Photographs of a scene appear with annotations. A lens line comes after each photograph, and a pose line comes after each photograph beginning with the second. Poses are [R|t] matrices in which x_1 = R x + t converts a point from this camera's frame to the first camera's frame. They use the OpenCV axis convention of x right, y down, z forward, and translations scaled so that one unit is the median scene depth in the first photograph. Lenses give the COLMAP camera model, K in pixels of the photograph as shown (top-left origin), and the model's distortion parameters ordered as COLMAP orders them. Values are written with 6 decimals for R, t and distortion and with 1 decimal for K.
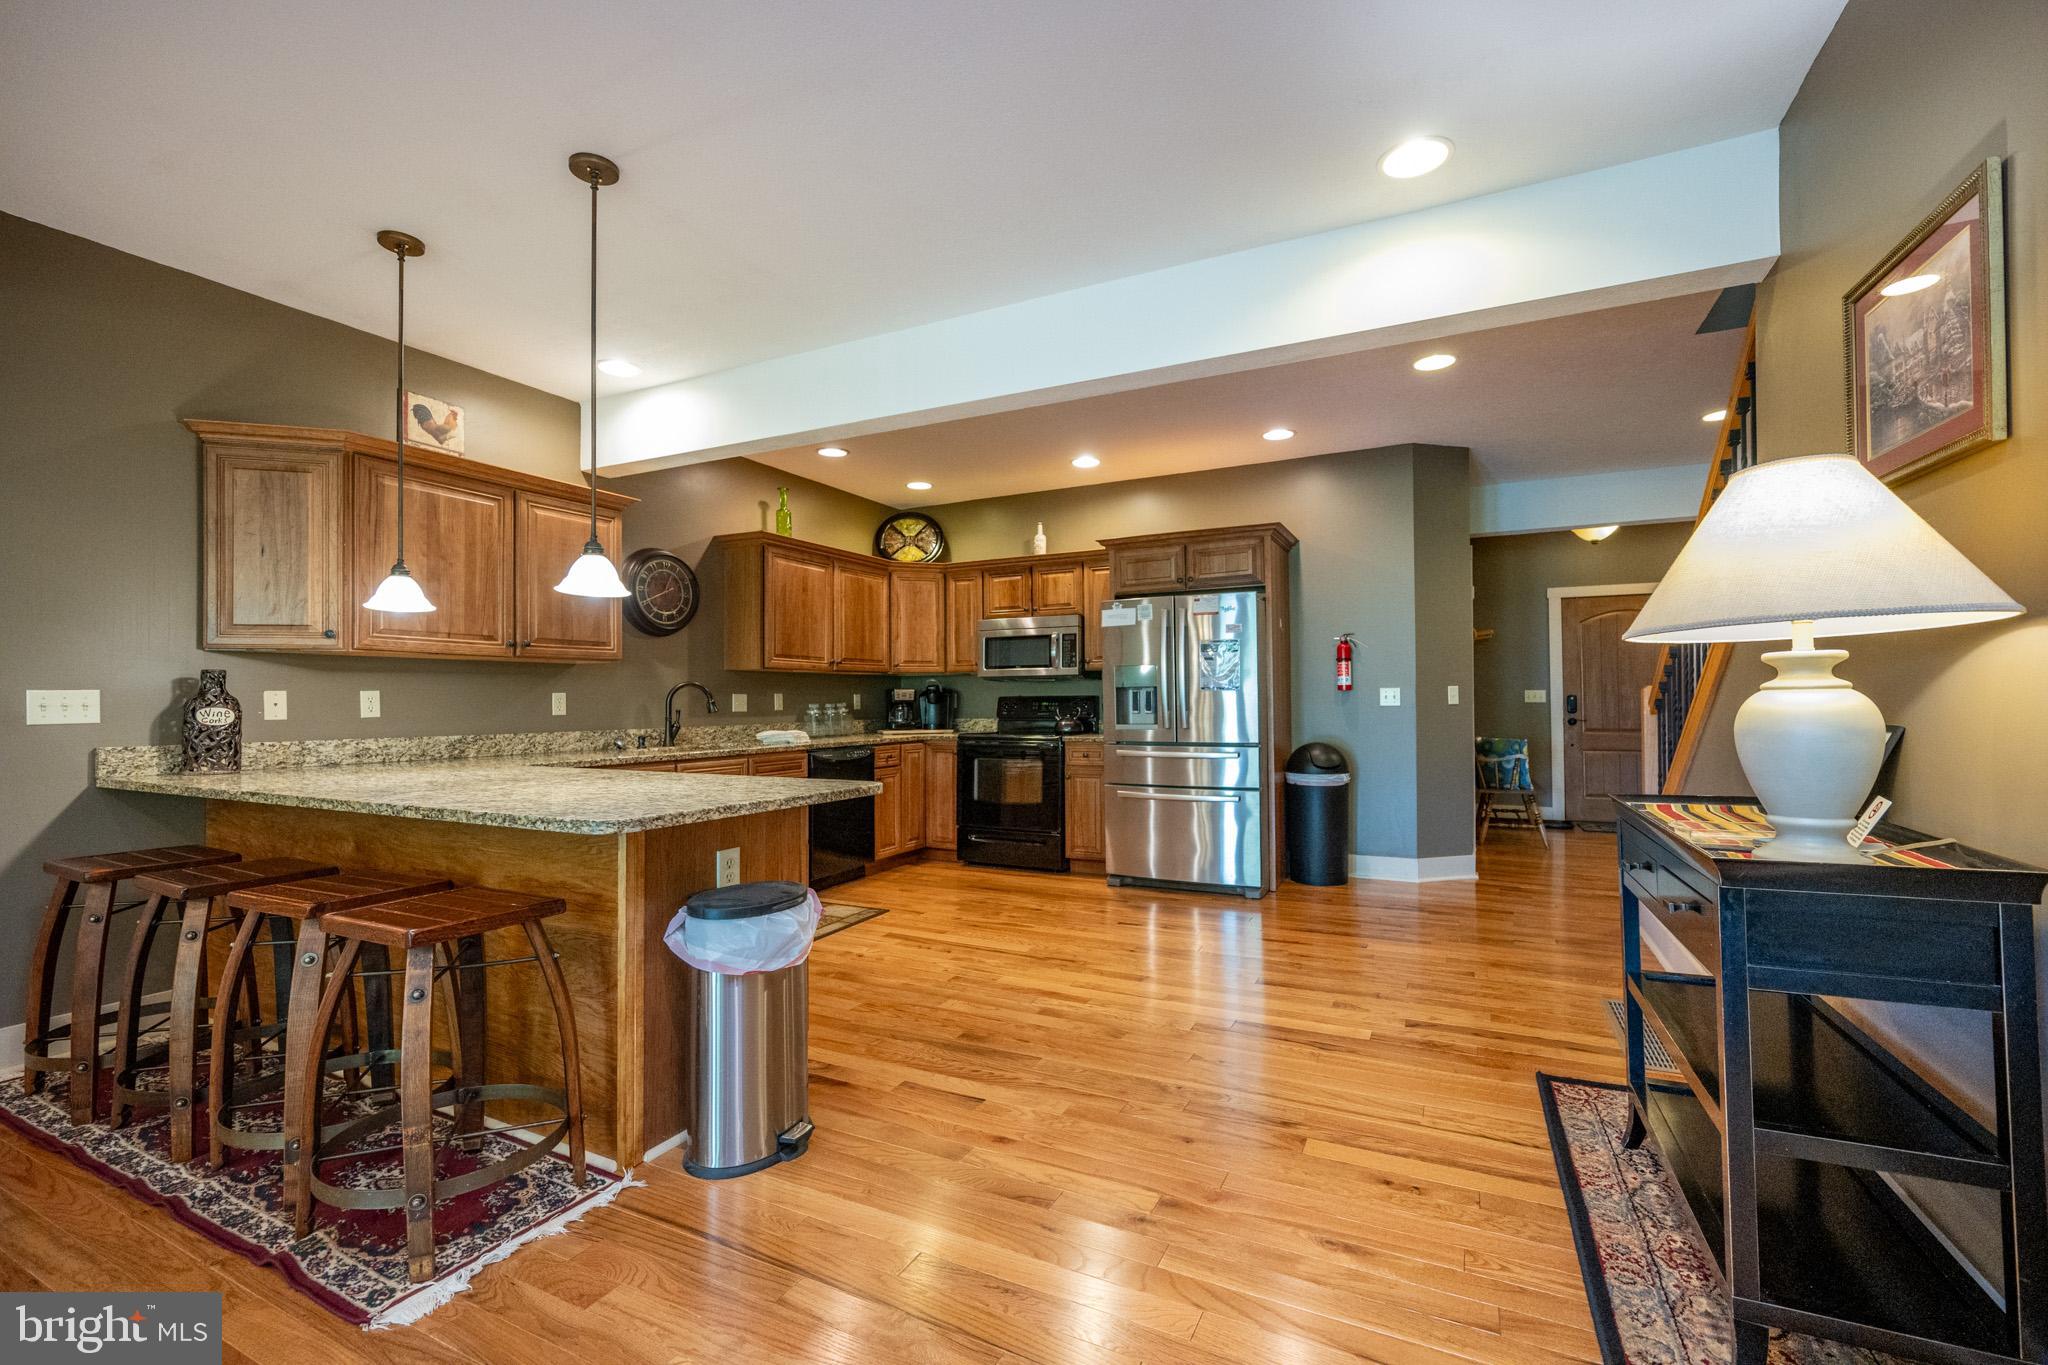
lens RADIAL K [[824.3, 0, 1026.1], [0, 824.3, 685.1], [0, 0, 1]] dist [-0.007371, 0.001955]
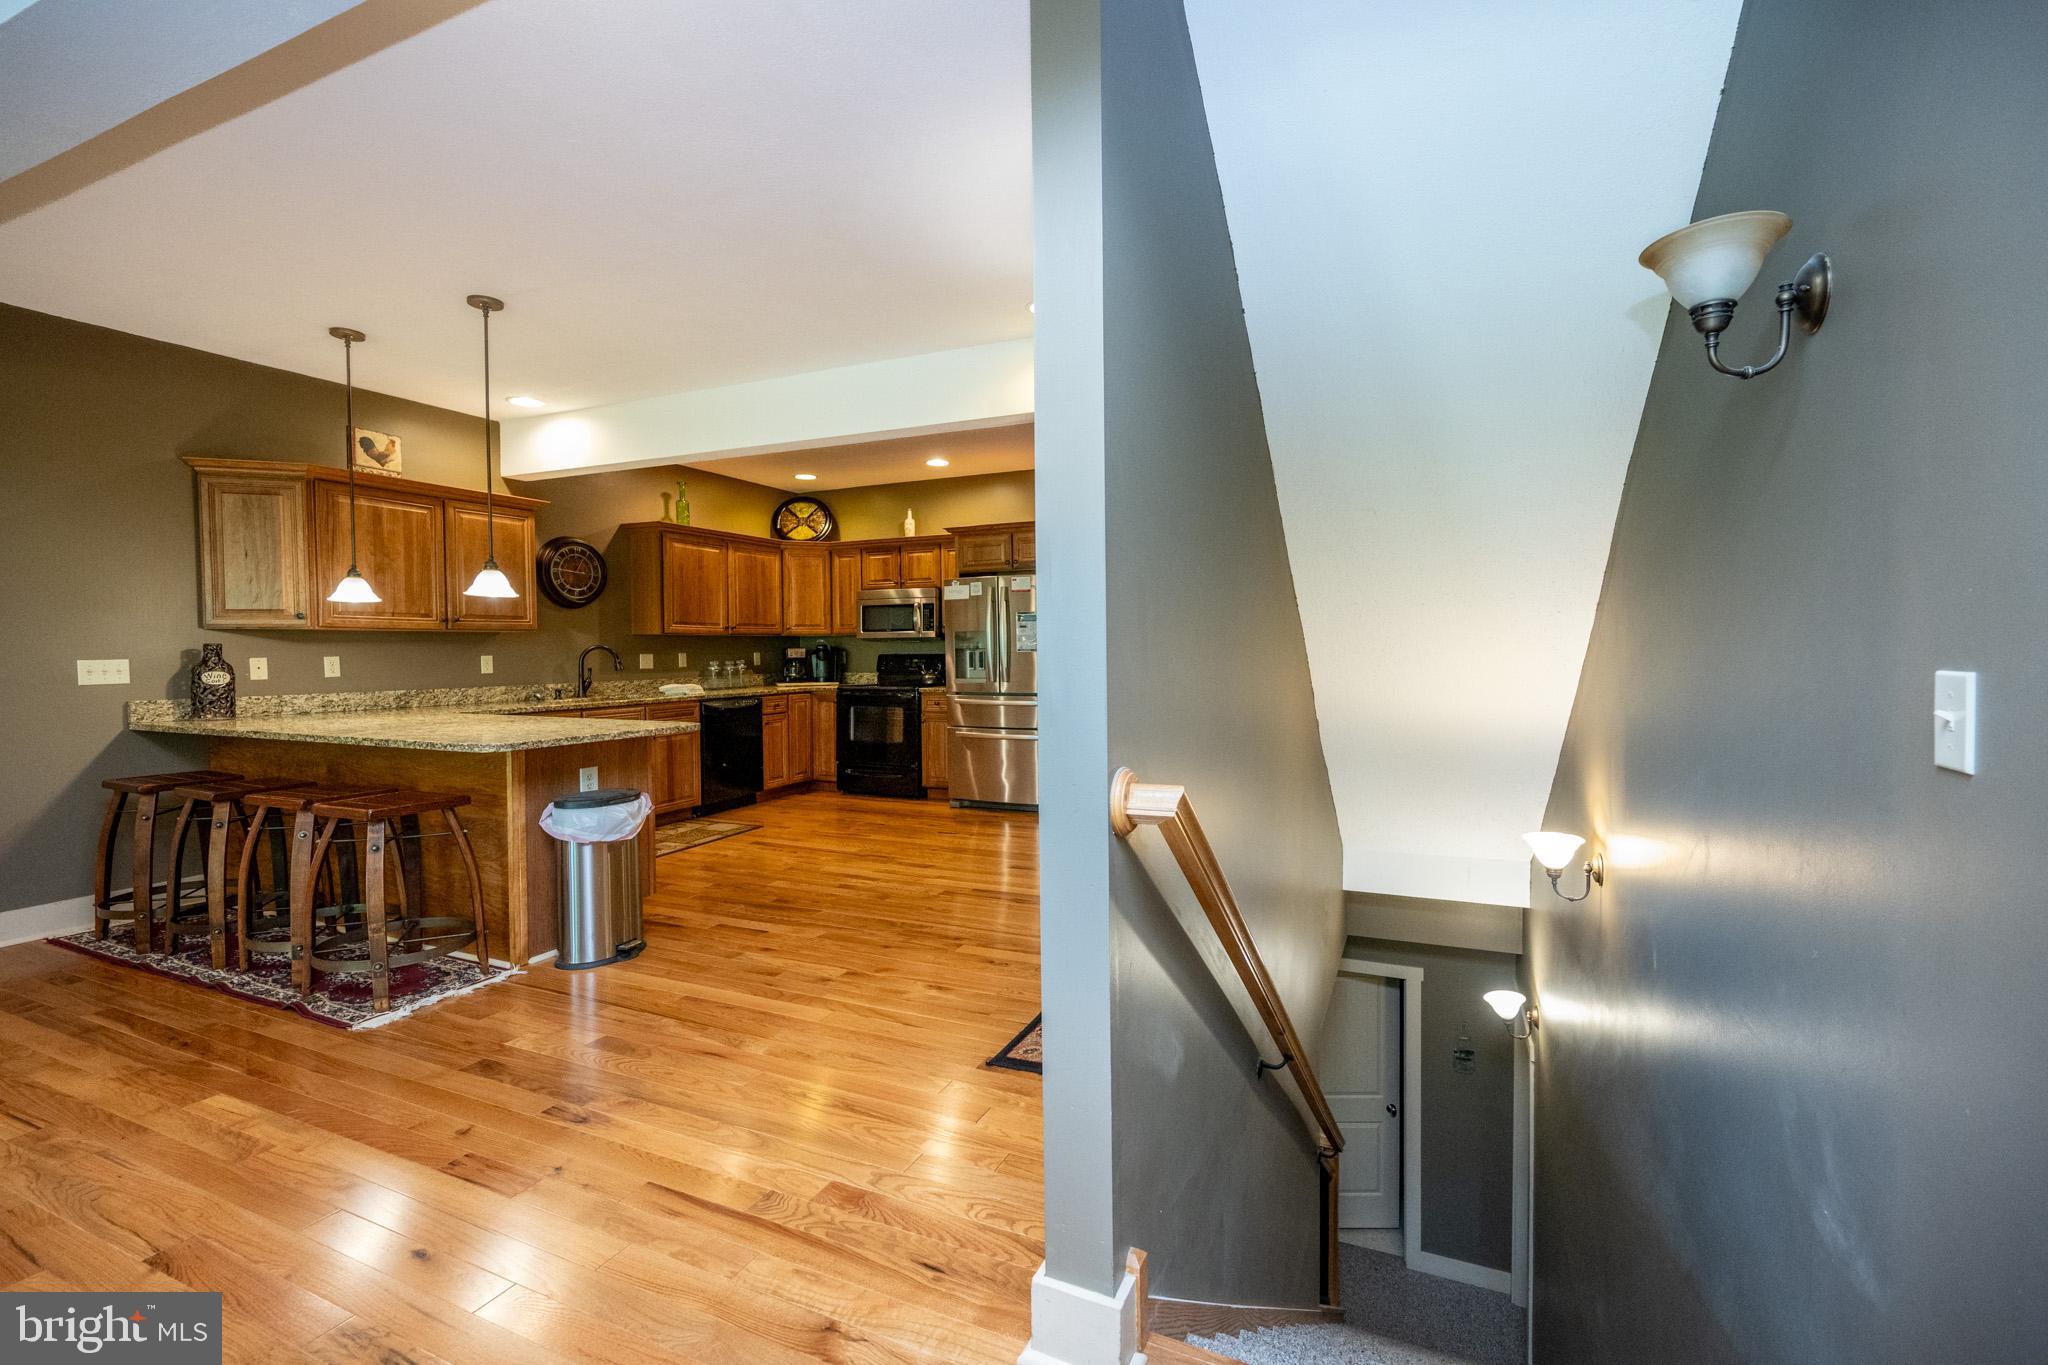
lens RADIAL K [[824.3, 0, 1050.2], [0, 824.3, 662.8], [0, 0, 1]] dist [-0.007371, 0.001955]
pose [[0.998508, -0.001635, 0.054584, 0.303216], [-0.000362, 0.999332, 0.036539, -0.035087], [-0.054607, -0.036504, 0.997840, -0.408726]]
